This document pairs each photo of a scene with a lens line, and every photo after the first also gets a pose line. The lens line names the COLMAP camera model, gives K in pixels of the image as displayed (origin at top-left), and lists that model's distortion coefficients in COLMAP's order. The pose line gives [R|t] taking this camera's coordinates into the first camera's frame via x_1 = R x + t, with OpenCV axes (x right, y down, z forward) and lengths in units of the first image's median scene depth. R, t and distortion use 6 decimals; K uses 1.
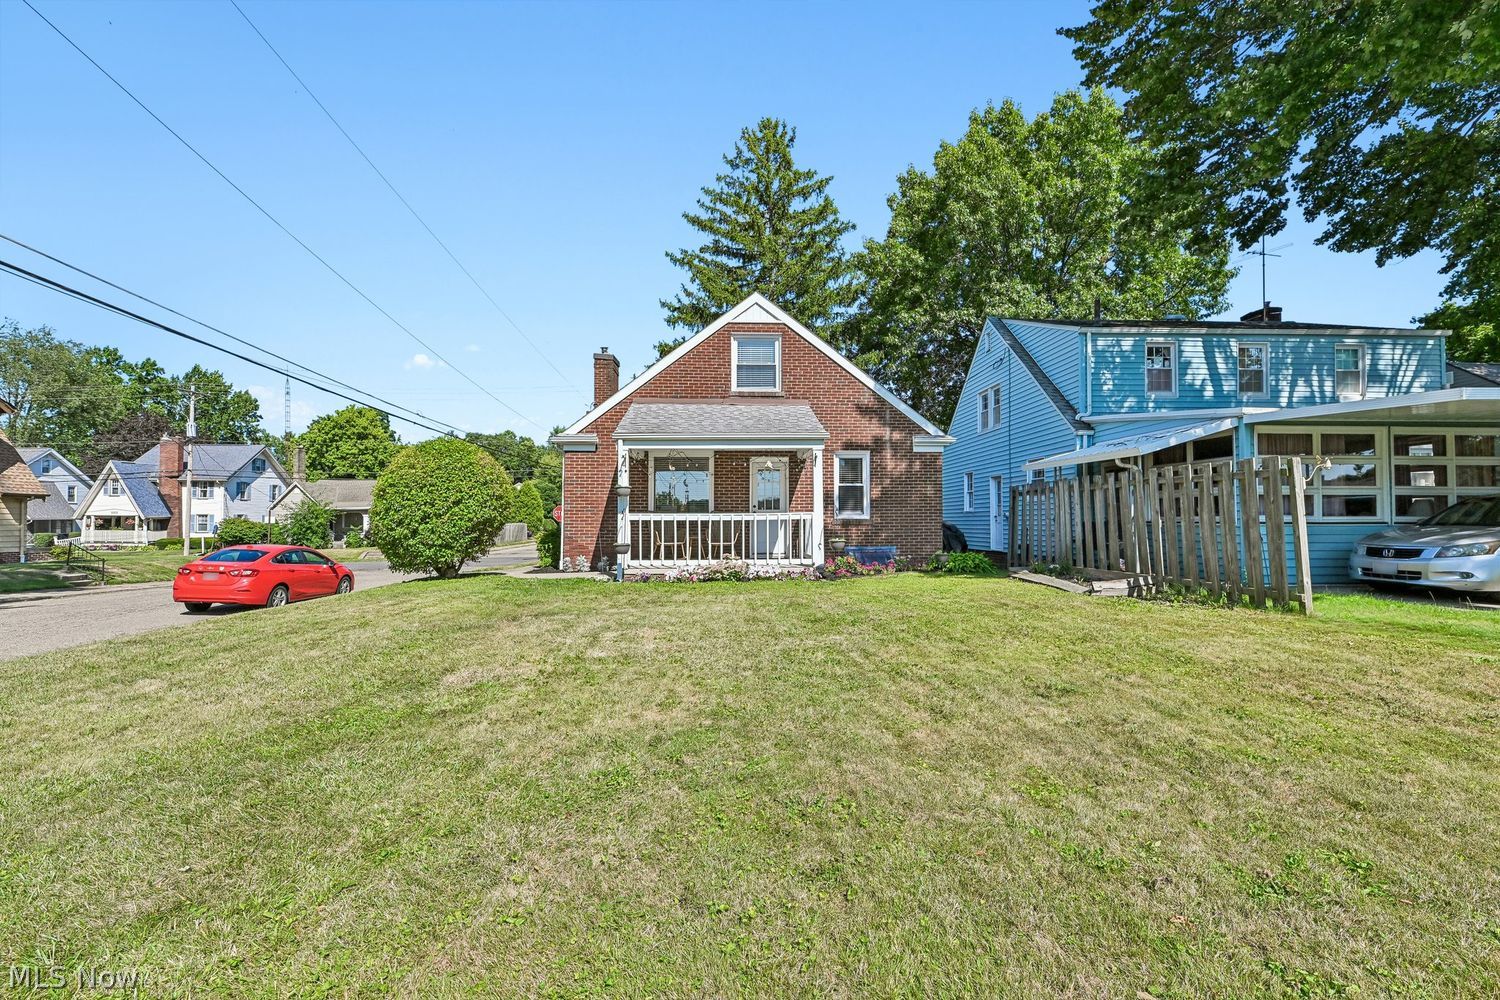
lens RADIAL K [[679.7, 0, 744.1], [0, 679.7, 495.5], [0, 0, 1]] dist [0.003347, -0.003384]
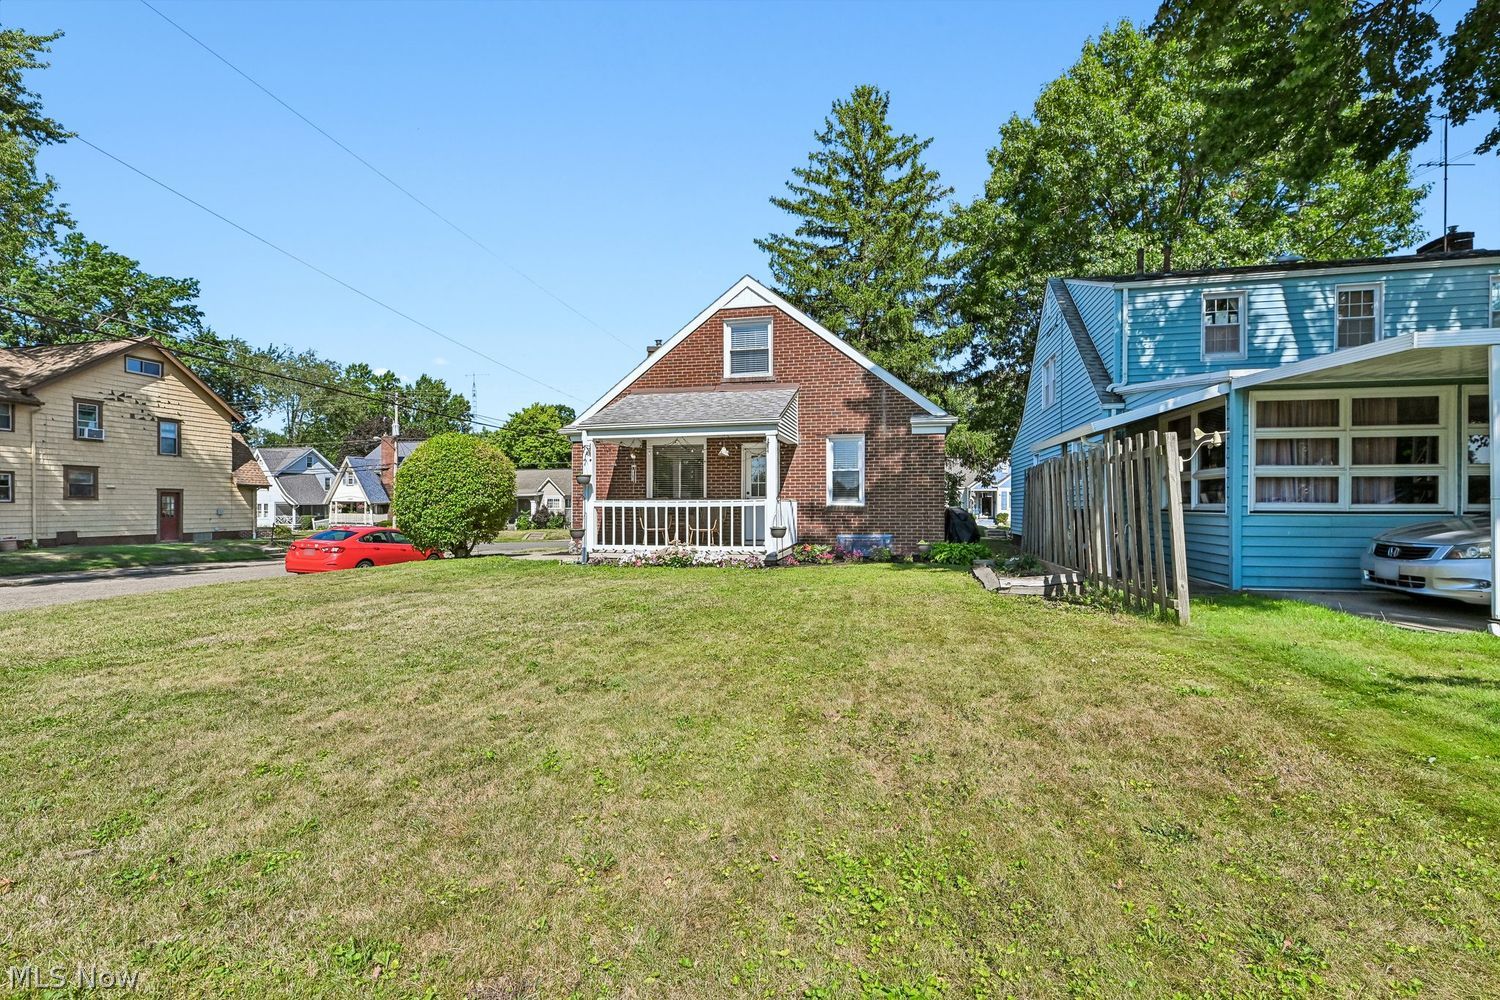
lens RADIAL K [[679.7, 0, 739.5], [0, 679.7, 500.3], [0, 0, 1]] dist [0.003347, -0.003384]
pose [[0.962409, -0.000367, -0.271605, 0.271203], [0.008025, 0.999601, 0.027085, -0.000309], [0.271487, -0.028247, 0.962028, 0.037602]]
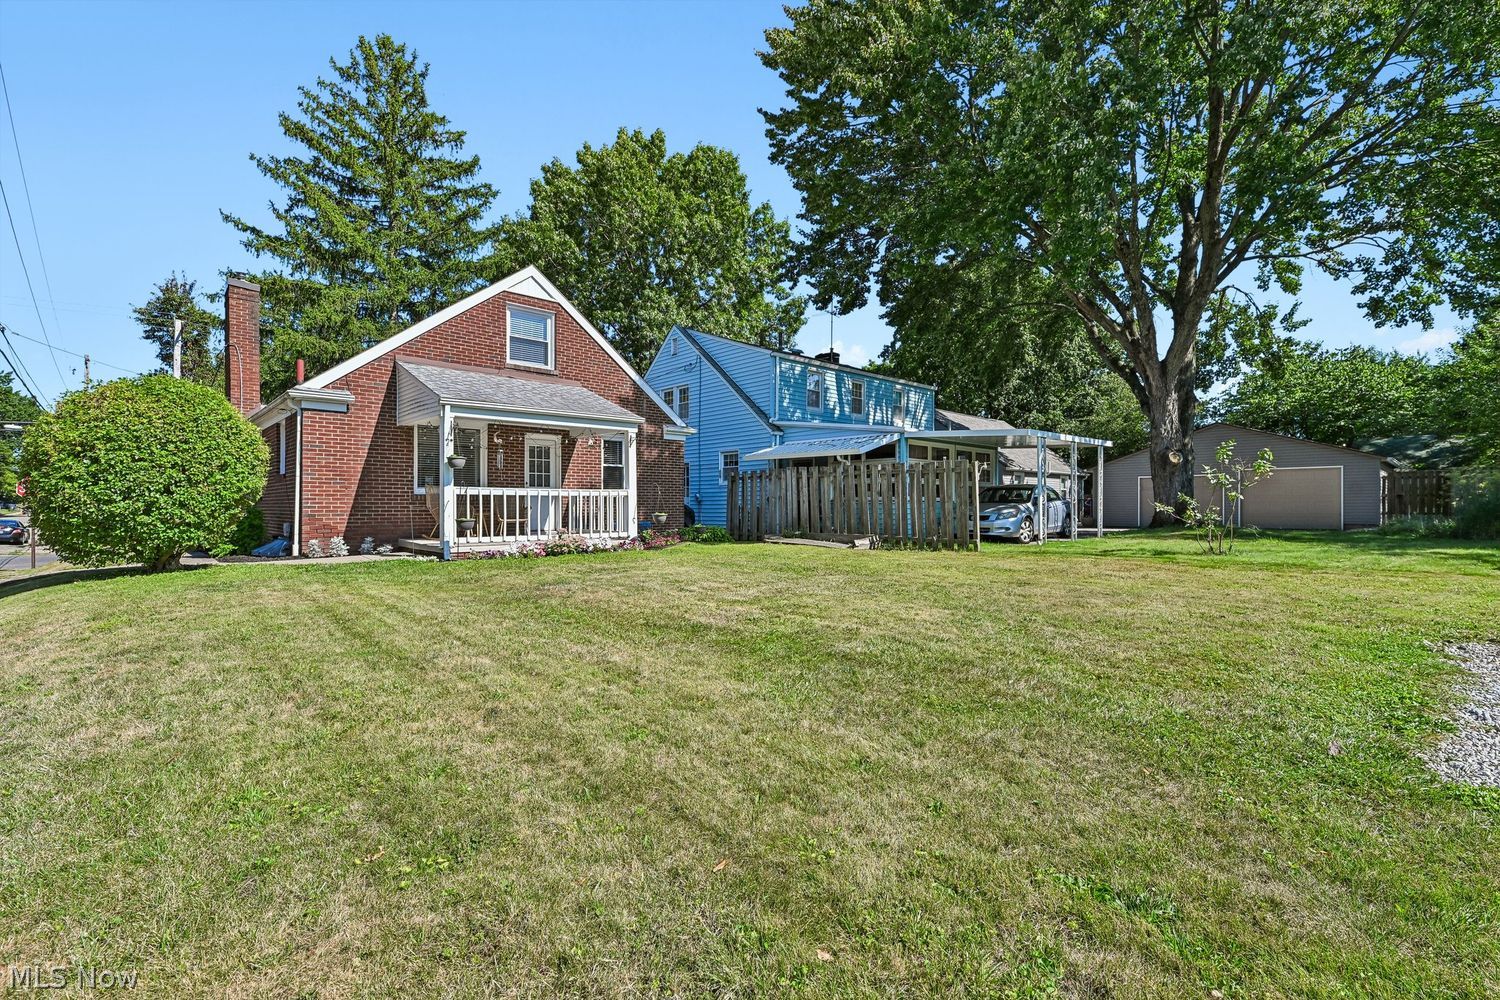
lens RADIAL K [[679.7, 0, 763.8], [0, 679.7, 505.5], [0, 0, 1]] dist [0.003347, -0.003384]
pose [[0.749050, 0.003476, 0.662504, -0.376664], [-0.027960, 0.999261, 0.026369, 0.012815], [-0.661923, -0.038276, 0.748594, 0.028711]]
